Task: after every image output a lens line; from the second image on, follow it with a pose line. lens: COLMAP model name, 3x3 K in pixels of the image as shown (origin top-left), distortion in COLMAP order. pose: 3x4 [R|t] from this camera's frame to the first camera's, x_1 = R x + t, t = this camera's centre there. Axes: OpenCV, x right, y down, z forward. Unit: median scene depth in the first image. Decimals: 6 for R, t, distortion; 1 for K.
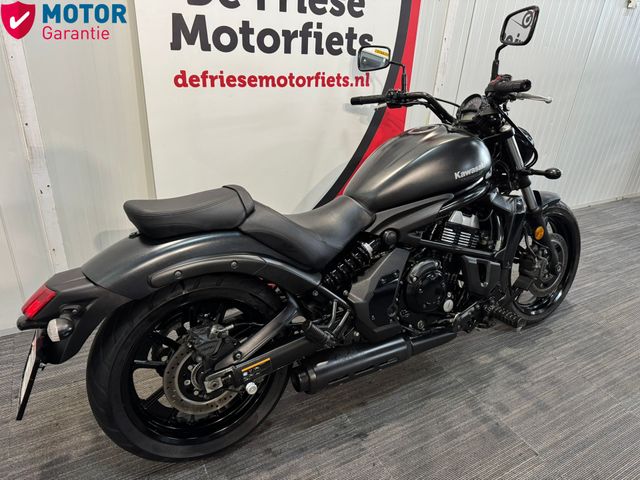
lens RADIAL K [[445.7, 0, 327.4], [0, 445.7, 235.4], [0, 0, 1]] dist [0.052299, -0.072471]
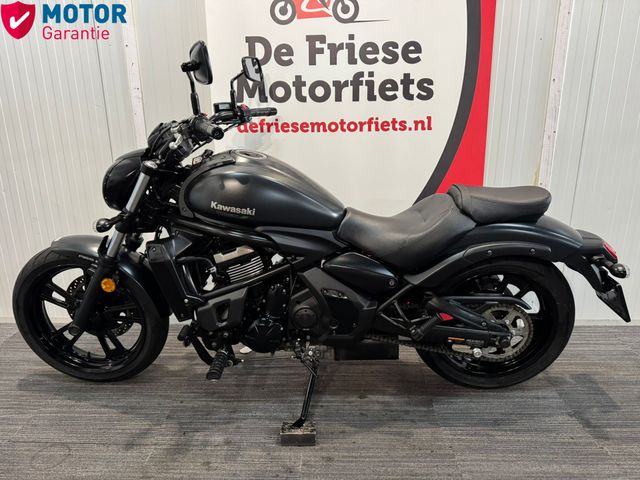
lens RADIAL K [[447.6, 0, 320.0], [0, 447.6, 240.0], [0, 0, 1]] dist [0.064794, -0.078278]
pose [[0.855793, 0.058734, -0.513973, 0.469777], [-0.163458, 0.973335, -0.160938, 0.105146], [0.490815, 0.221743, 0.842574, 0.146236]]
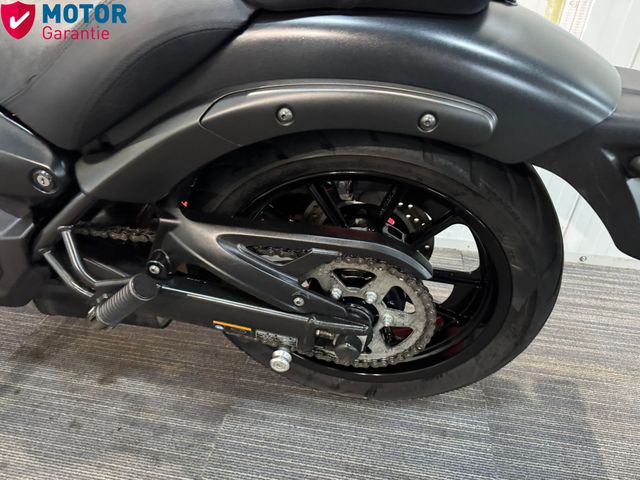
lens RADIAL K [[454.1, 0, 311.4], [0, 454.1, 236.2], [0, 0, 1]] dist [0.061872, -0.085434]
pose [[0.776958, 0.302568, -0.552077, 0.485812], [-0.249860, 0.953113, 0.170720, -0.045412], [0.577846, 0.005300, 0.816129, 0.828660]]
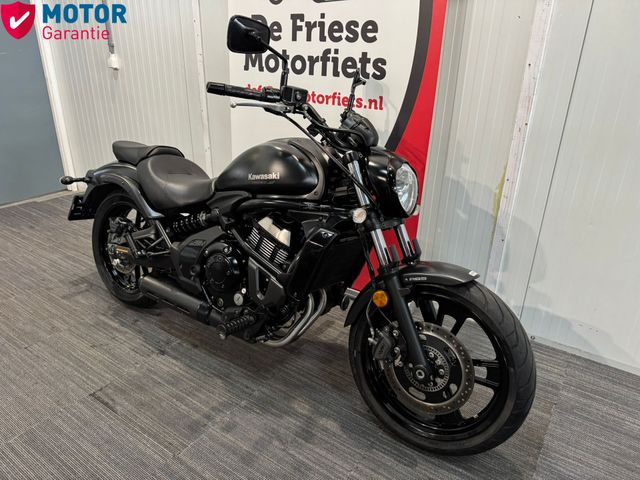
lens RADIAL K [[447.6, 0, 320.0], [0, 447.6, 240.0], [0, 0, 1]] dist [0.064794, -0.078278]
pose [[0.443120, 0.299656, -0.844897, 1.131480], [-0.389626, 0.913184, 0.119529, -0.160649], [0.807364, 0.276228, 0.521404, 0.531061]]
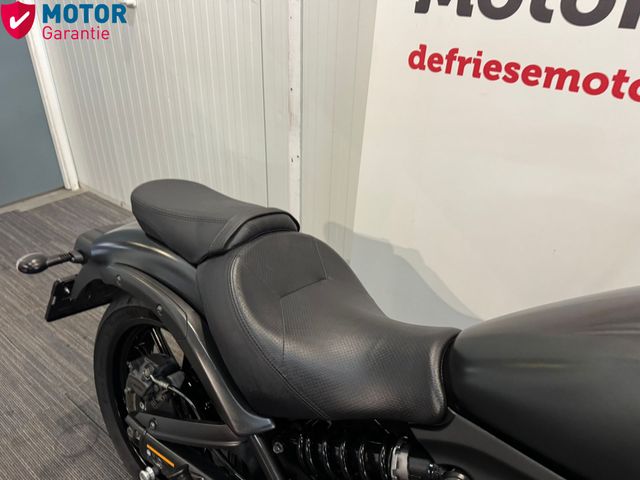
lens RADIAL K [[447.6, 0, 320.0], [0, 447.6, 240.0], [0, 0, 1]] dist [0.064794, -0.078278]
pose [[0.410190, 0.404123, -0.817575, 0.271885], [-0.408731, 0.882853, 0.231322, -0.193616], [0.815281, 0.239282, 0.527315, 0.560450]]
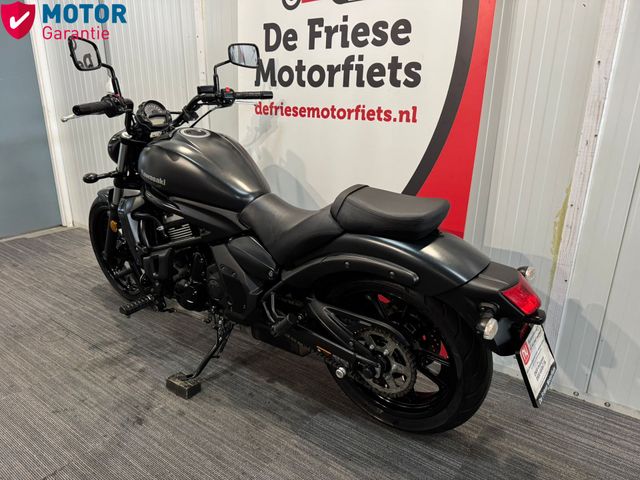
lens RADIAL K [[448.5, 0, 324.9], [0, 448.5, 238.7], [0, 0, 1]] dist [0.067974, -0.080277]
pose [[0.429291, 0.213707, -0.877518, 0.944662], [-0.392233, 0.919309, 0.032000, -0.113061], [0.813549, 0.330454, 0.478474, 0.629526]]
